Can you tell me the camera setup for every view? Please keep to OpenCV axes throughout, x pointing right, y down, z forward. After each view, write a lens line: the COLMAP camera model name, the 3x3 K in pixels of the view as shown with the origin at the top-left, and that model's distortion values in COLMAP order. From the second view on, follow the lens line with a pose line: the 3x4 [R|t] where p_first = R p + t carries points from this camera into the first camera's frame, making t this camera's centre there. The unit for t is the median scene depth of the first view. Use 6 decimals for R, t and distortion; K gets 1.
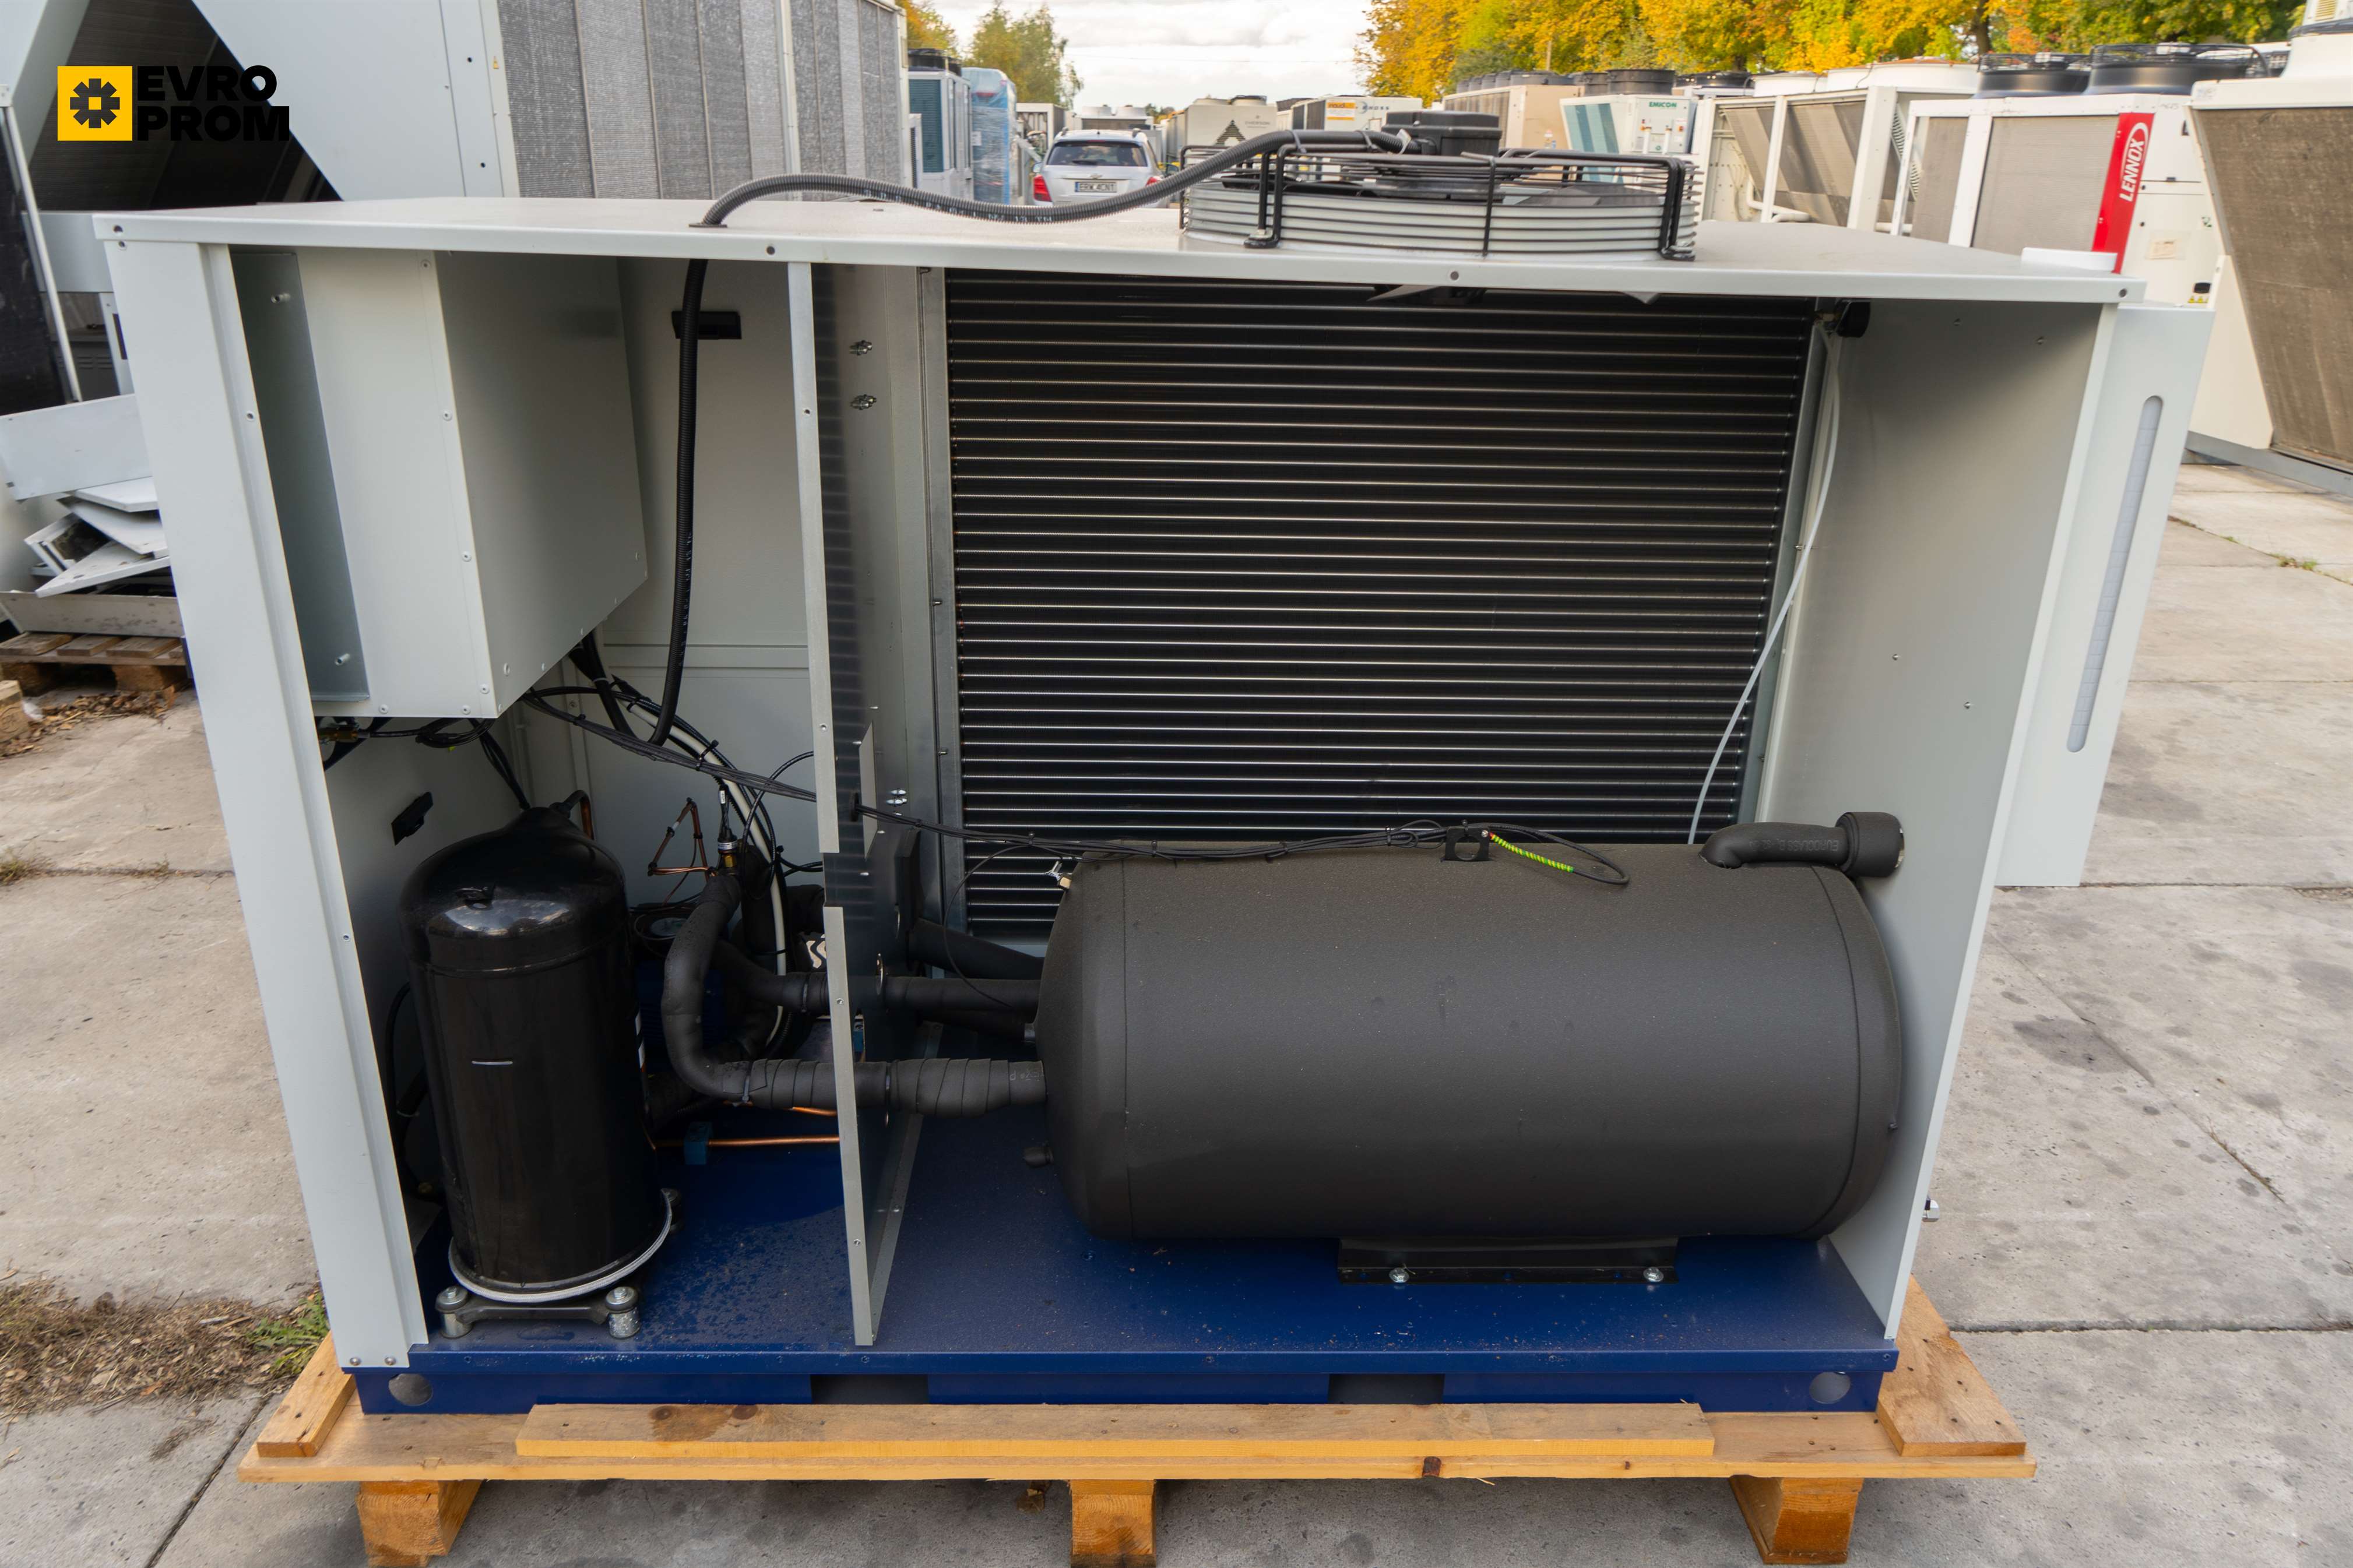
lens RADIAL K [[1649.1, 0, 1186.4], [0, 1649.1, 774.2], [0, 0, 1]] dist [-0.027153, 0.012677]
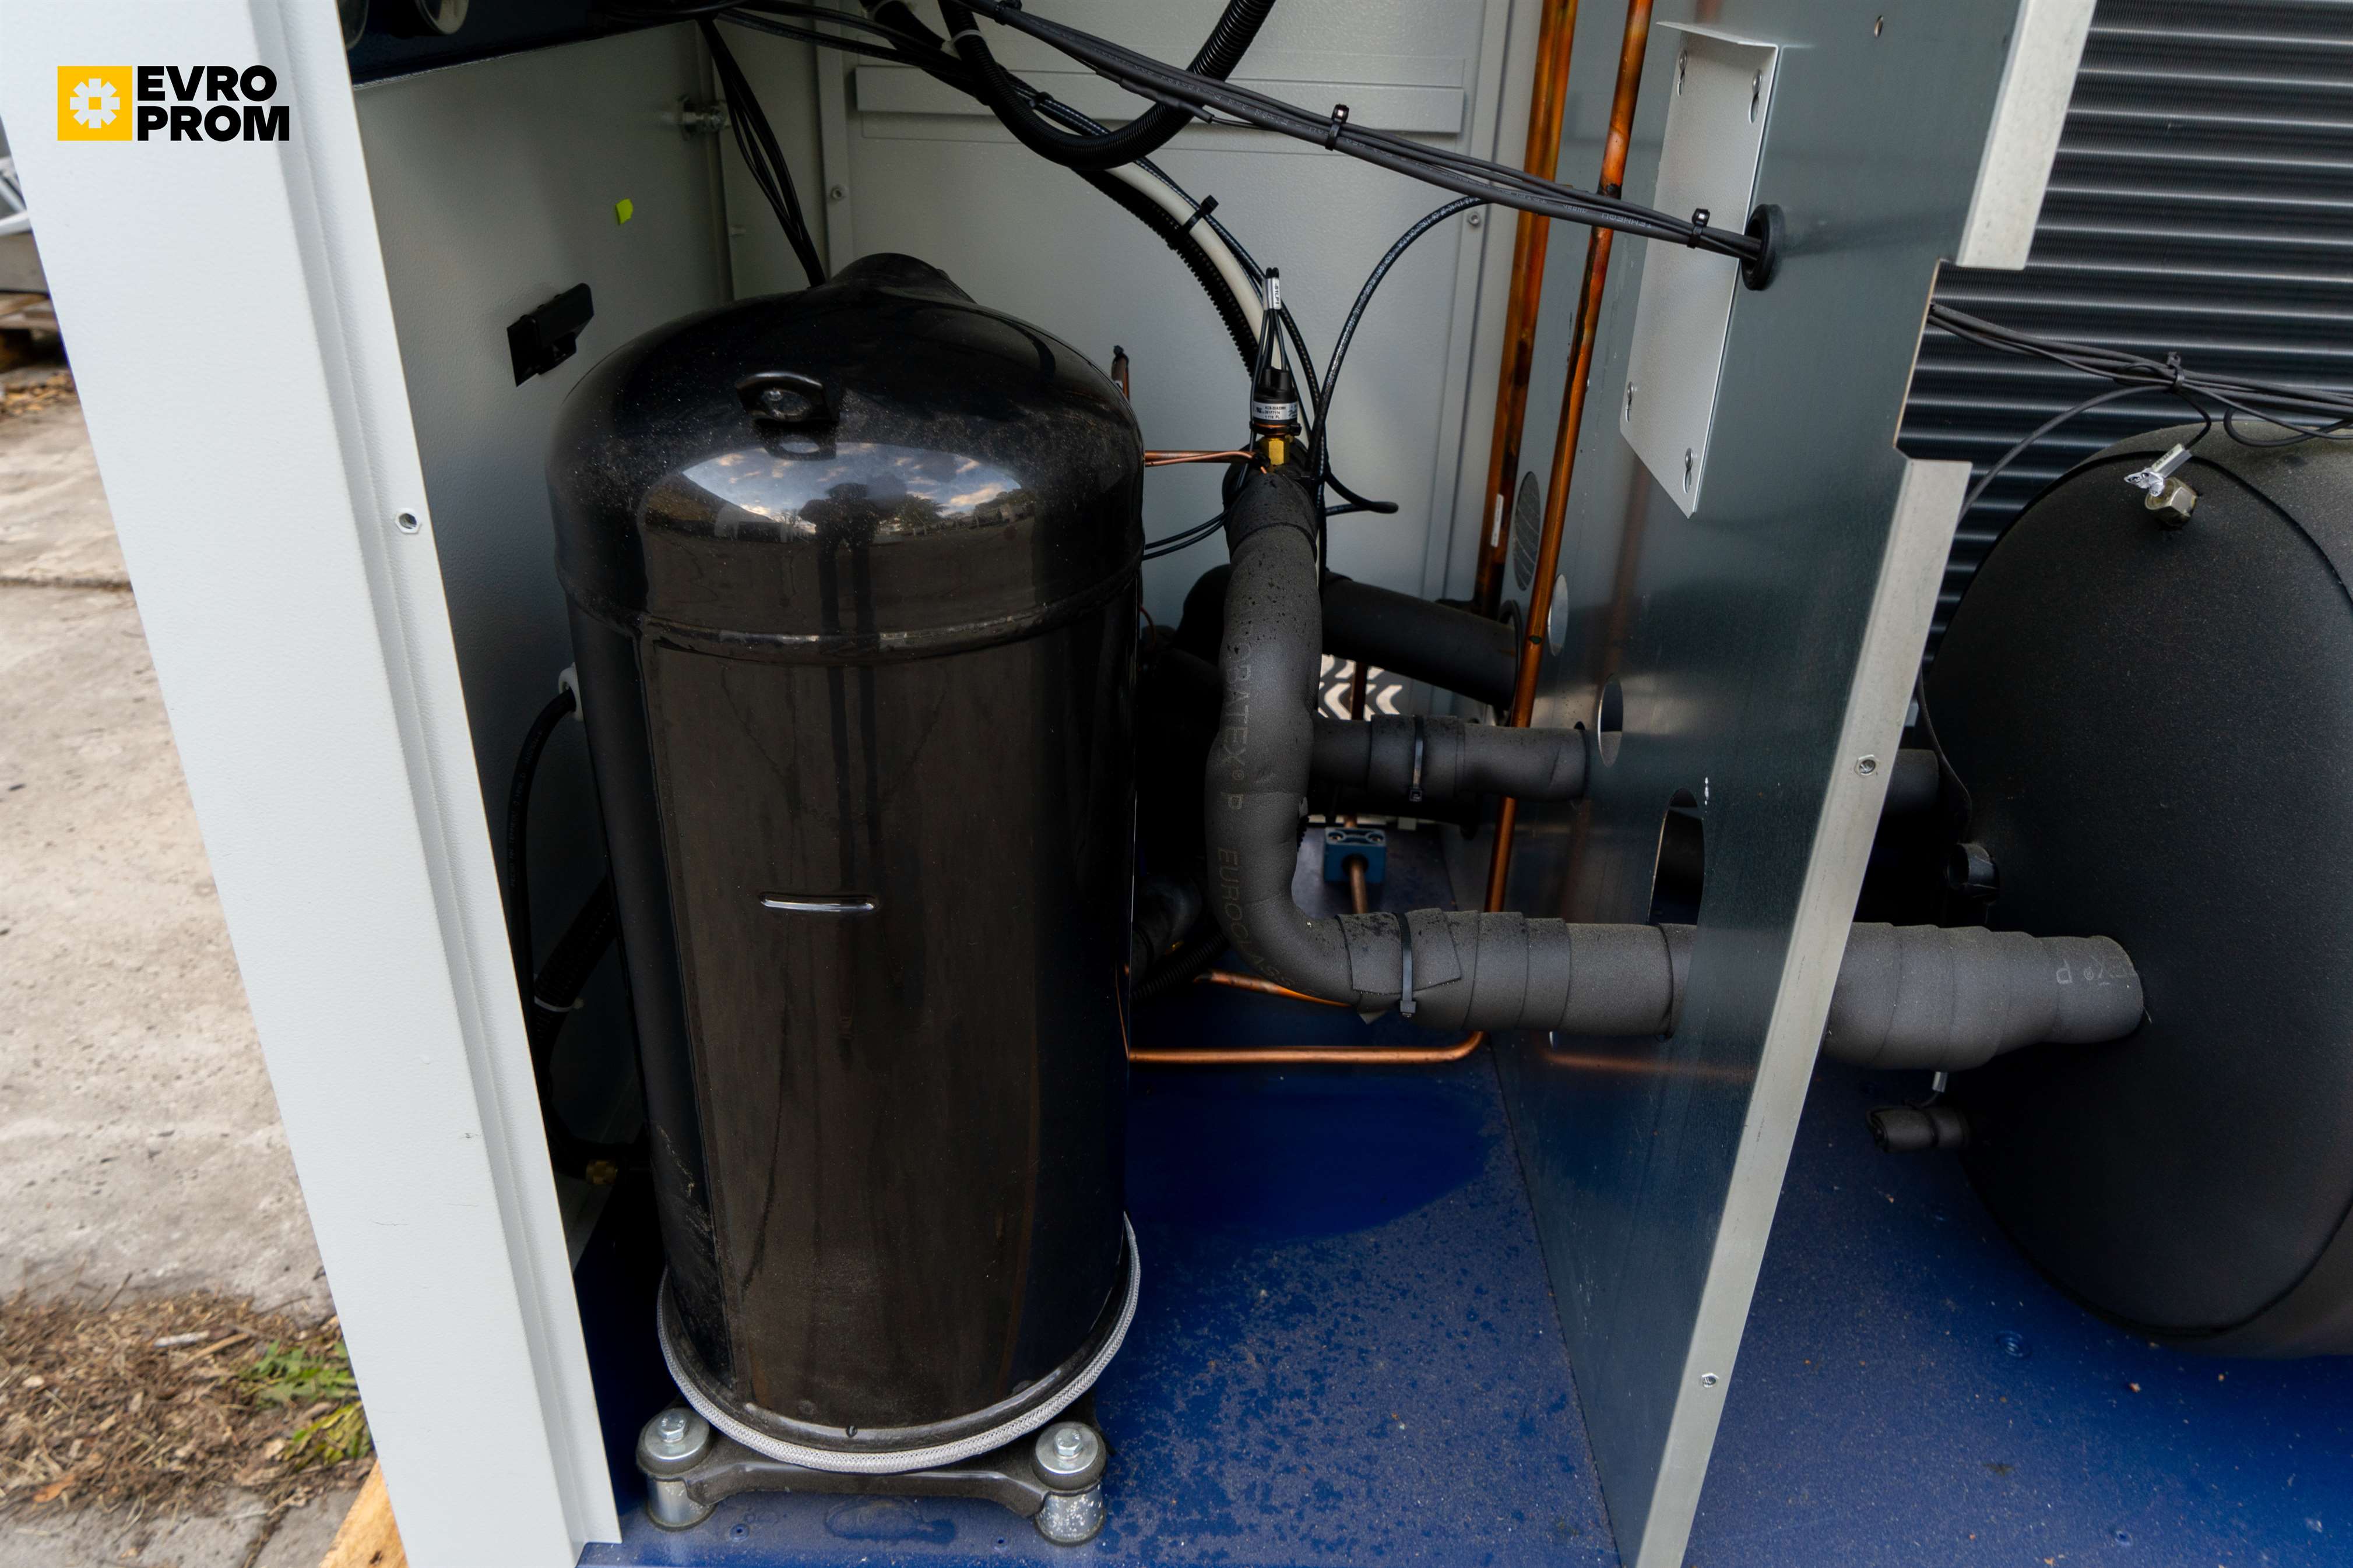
lens RADIAL K [[1649.1, 0, 1173.0], [0, 1649.1, 794.9], [0, 0, 1]] dist [-0.027153, 0.012677]
pose [[0.998795, 0.034795, -0.034614, -0.290925], [-0.030443, 0.992408, 0.119161, 0.093673], [0.038498, -0.117963, 0.992271, 0.565500]]
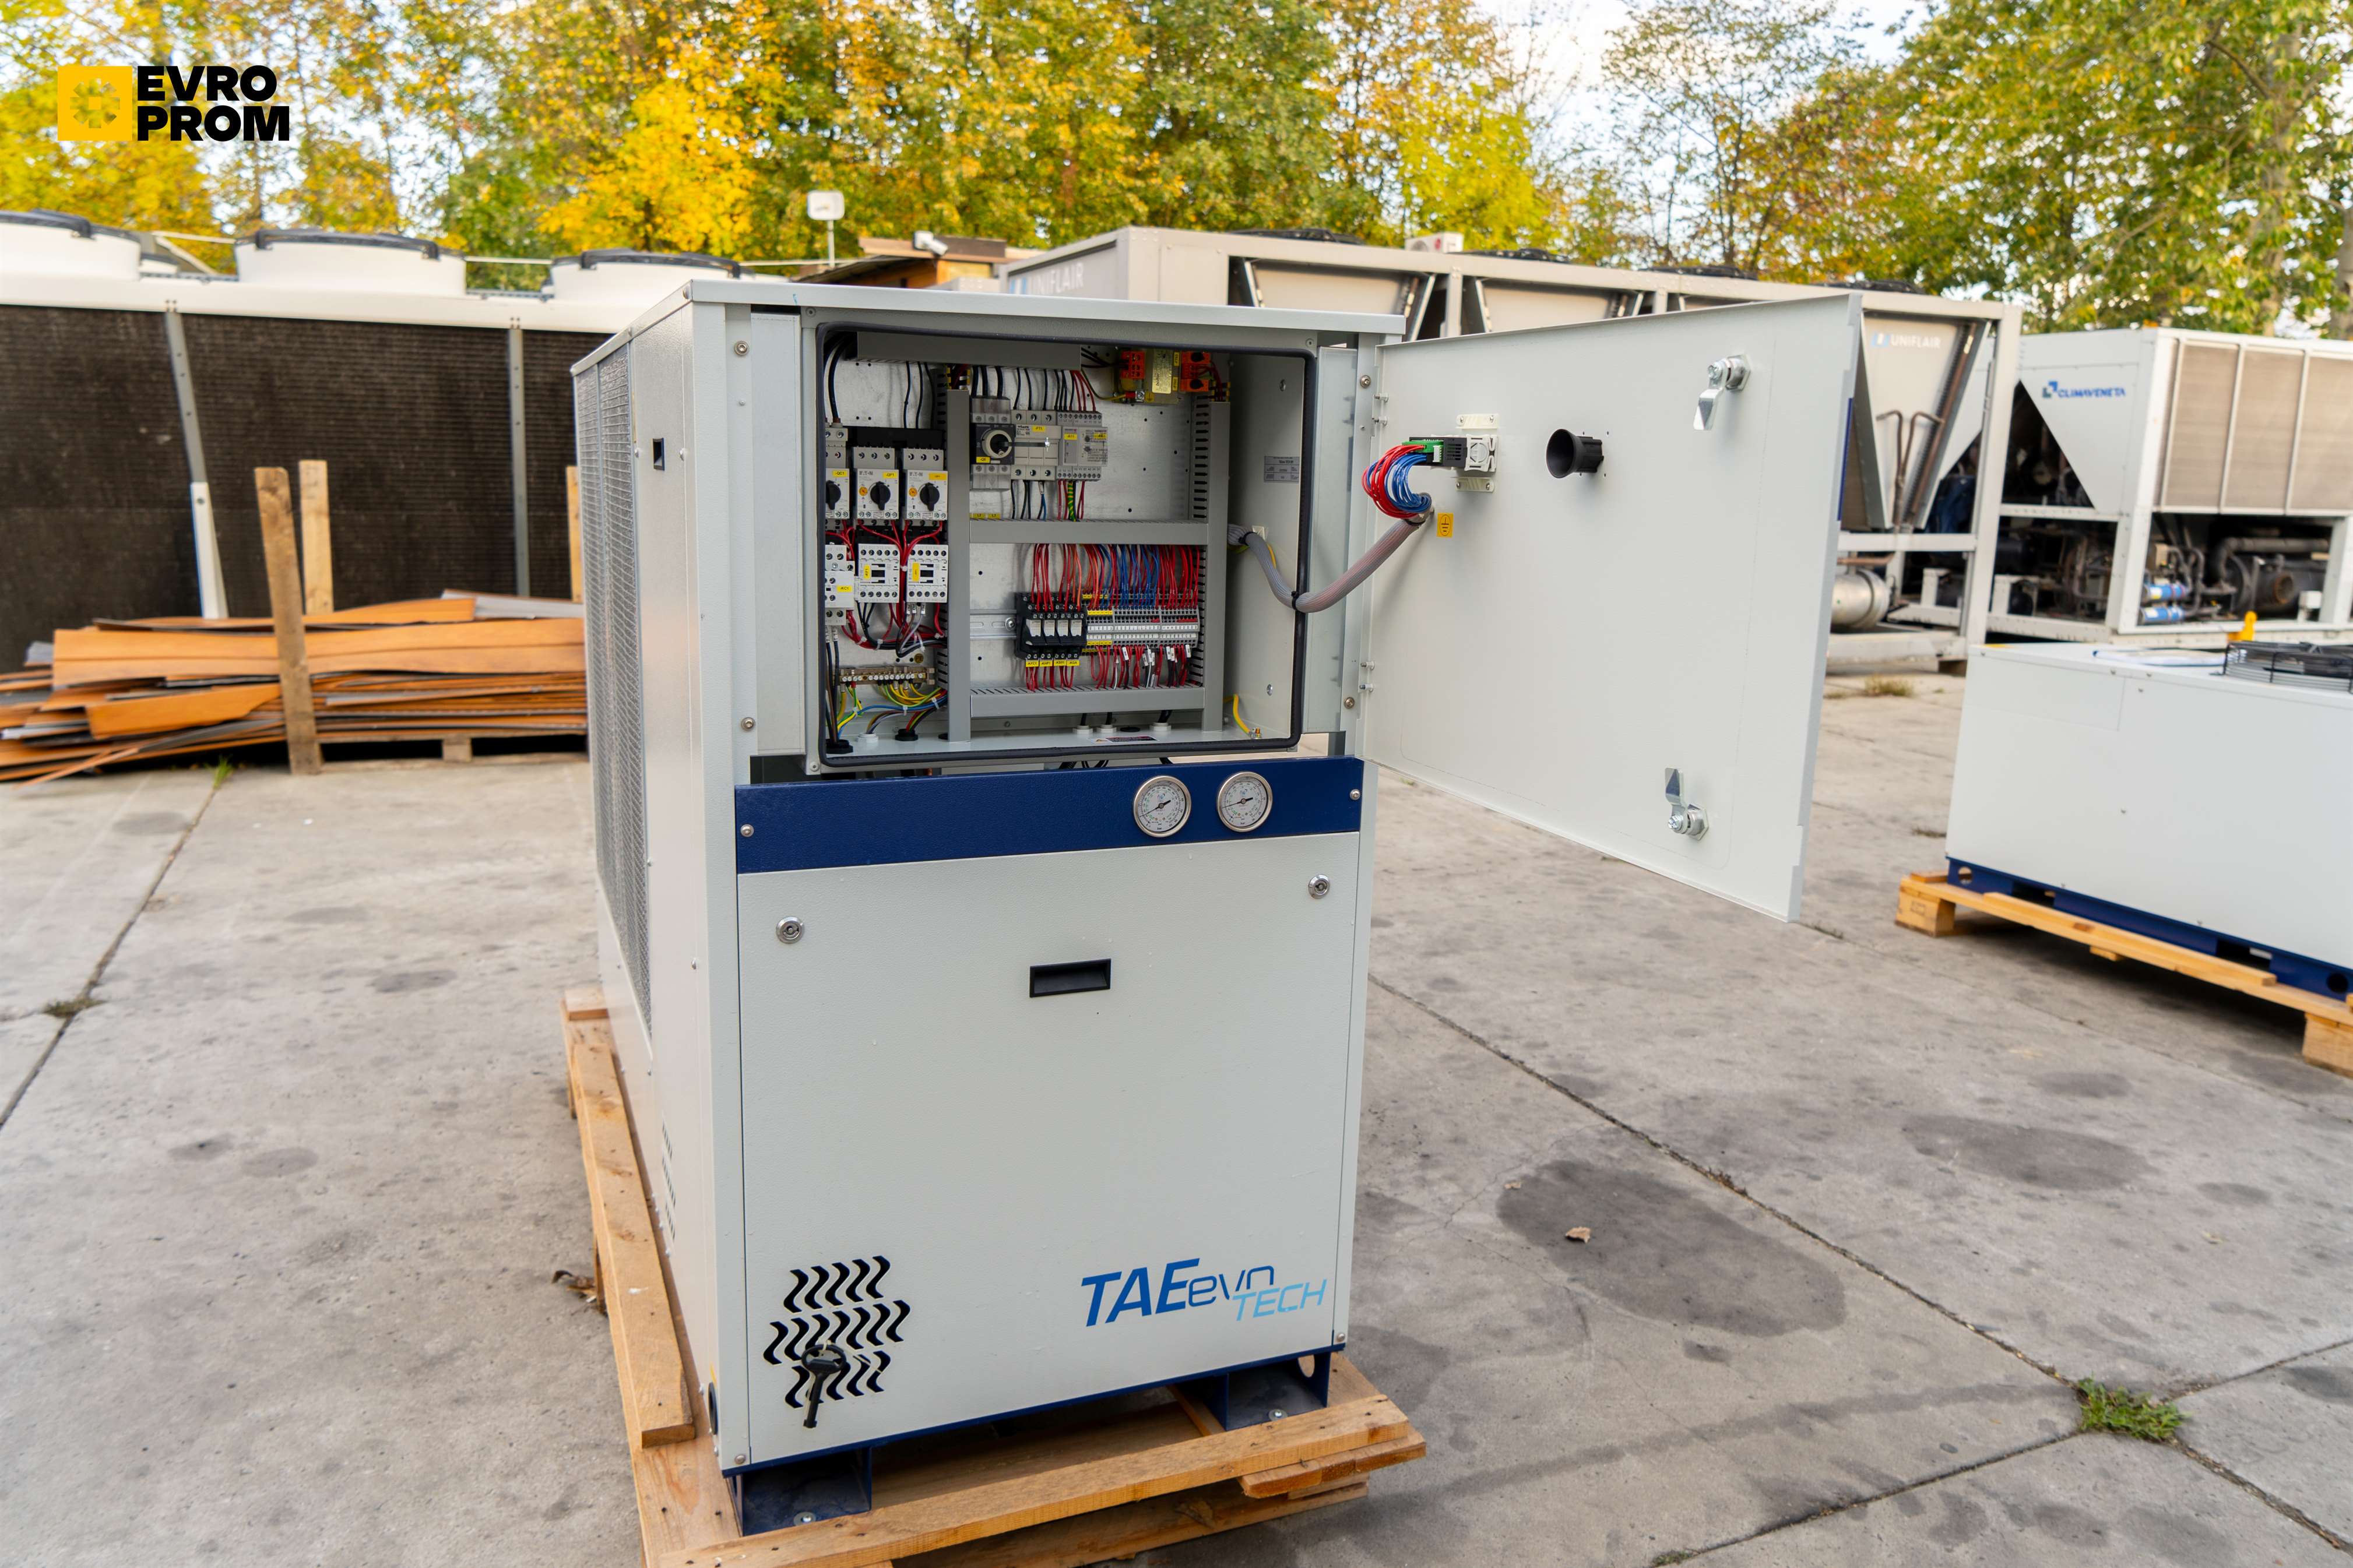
lens RADIAL K [[1649.1, 0, 1168.9], [0, 1649.1, 772.5], [0, 0, 1]] dist [-0.027153, 0.012677]
pose [[-0.354421, -0.210435, 0.911100, -1.322461], [0.309863, 0.892867, 0.326762, -0.357802], [-0.882253, 0.398127, -0.251245, 1.143974]]
